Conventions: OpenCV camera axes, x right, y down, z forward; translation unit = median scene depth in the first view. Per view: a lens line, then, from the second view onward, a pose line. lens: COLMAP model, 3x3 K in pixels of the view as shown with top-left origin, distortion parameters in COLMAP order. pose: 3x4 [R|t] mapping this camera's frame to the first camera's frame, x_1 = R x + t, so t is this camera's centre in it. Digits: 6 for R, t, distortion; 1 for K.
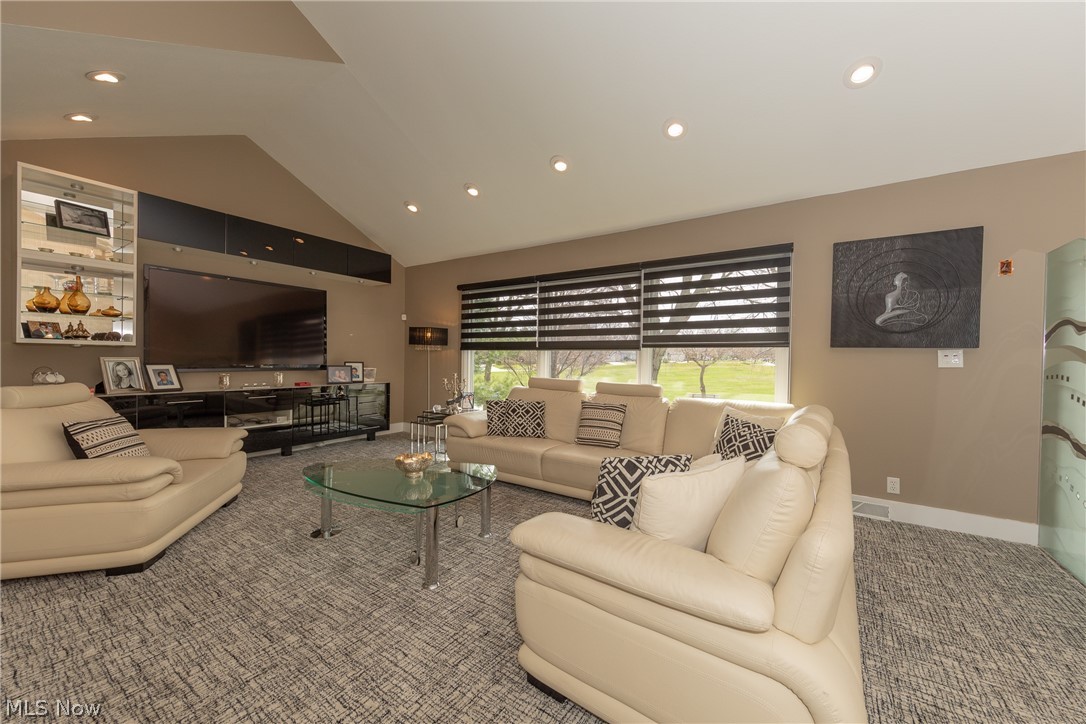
lens RADIAL K [[407.5, 0, 549.2], [0, 407.5, 361.2], [0, 0, 1]] dist [0.002892, -0.000088]
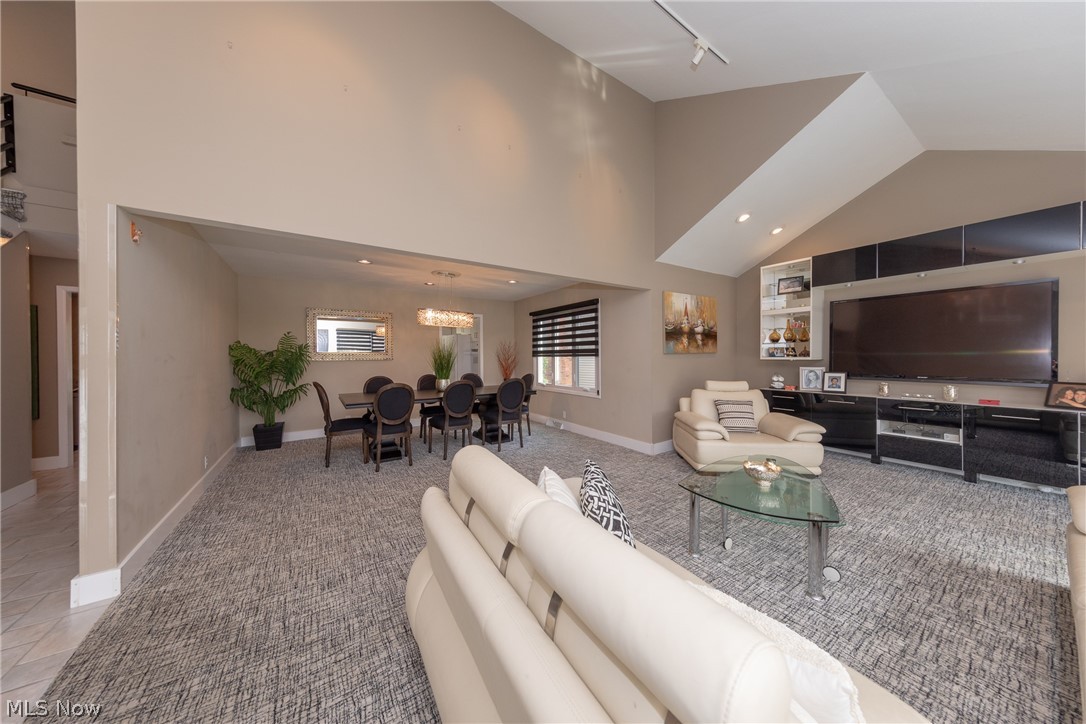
lens RADIAL K [[344.0, 0, 548.7], [0, 344.0, 358.8], [0, 0, 1]] dist [0.005098, -0.000039]
pose [[-0.366812, -0.003304, -0.930289, 0.497327], [-0.009736, 0.999953, 0.000288, -0.031366], [0.930244, 0.009163, -0.366827, 0.538816]]
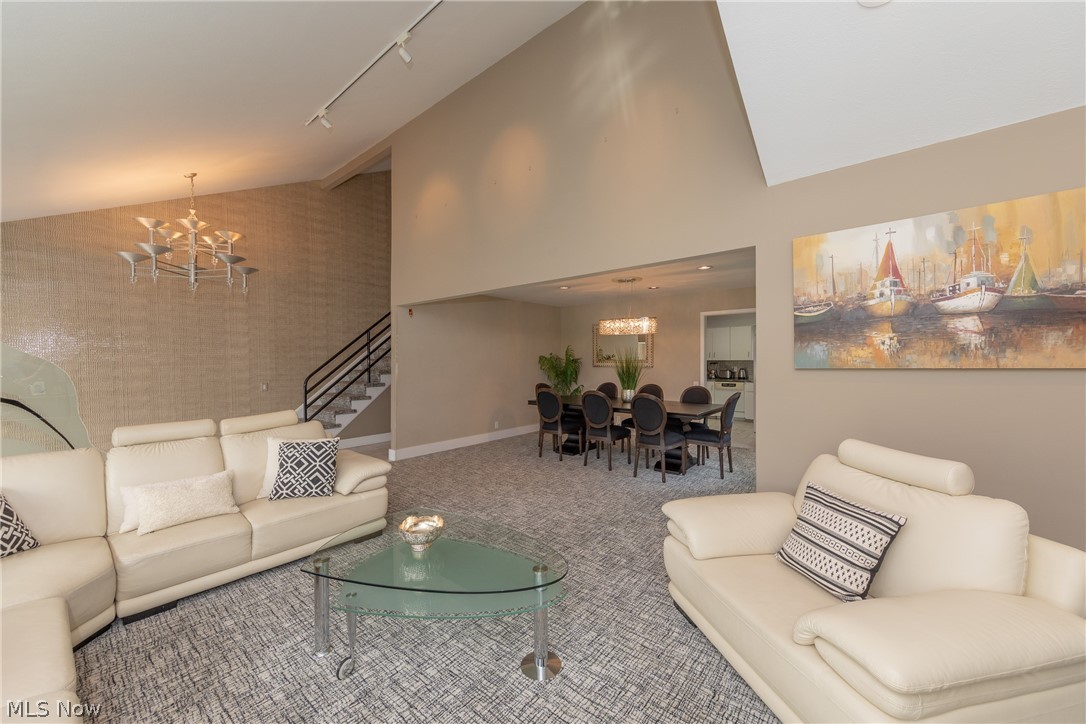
lens RADIAL K [[407.5, 0, 547.4], [0, 407.5, 361.1], [0, 0, 1]] dist [0.002892, -0.000088]
pose [[-0.996393, -0.011687, 0.084045, -0.437906], [-0.010588, 0.999853, 0.013507, -0.071745], [-0.084191, 0.012568, -0.996370, 1.208214]]
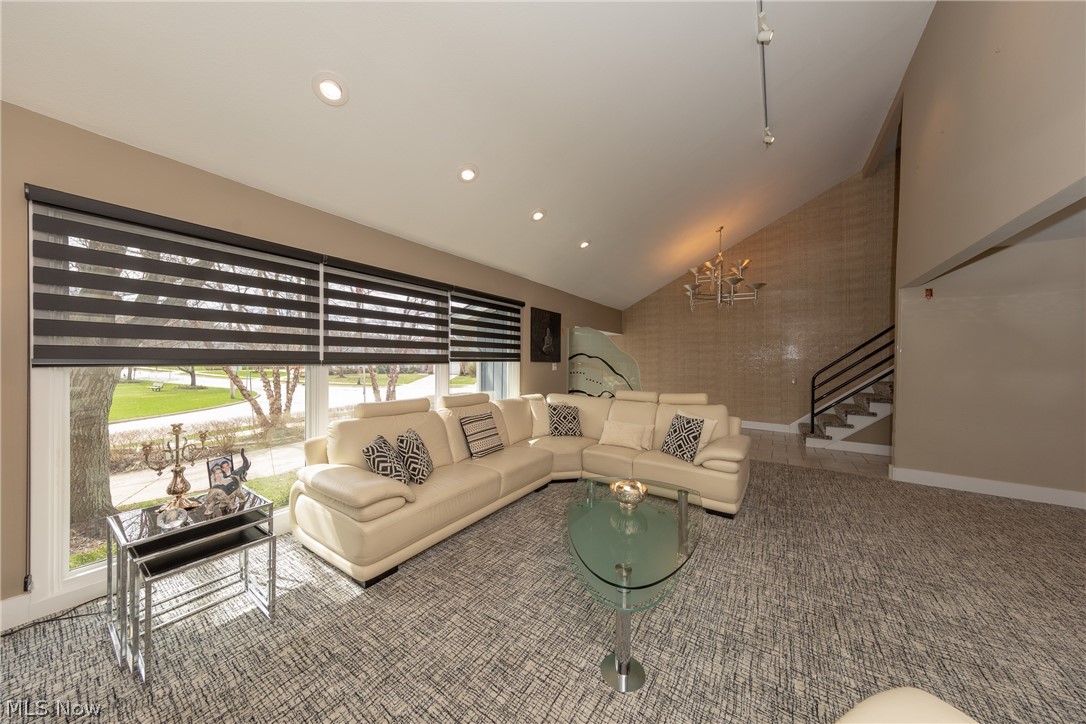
lens RADIAL K [[344.0, 0, 548.3], [0, 344.0, 360.4], [0, 0, 1]] dist [0.005098, -0.000039]
pose [[-0.003305, -0.014533, 0.999889, -0.777745], [0.002077, 0.999892, 0.014540, -0.054429], [-0.999992, 0.002125, -0.003275, 0.805438]]
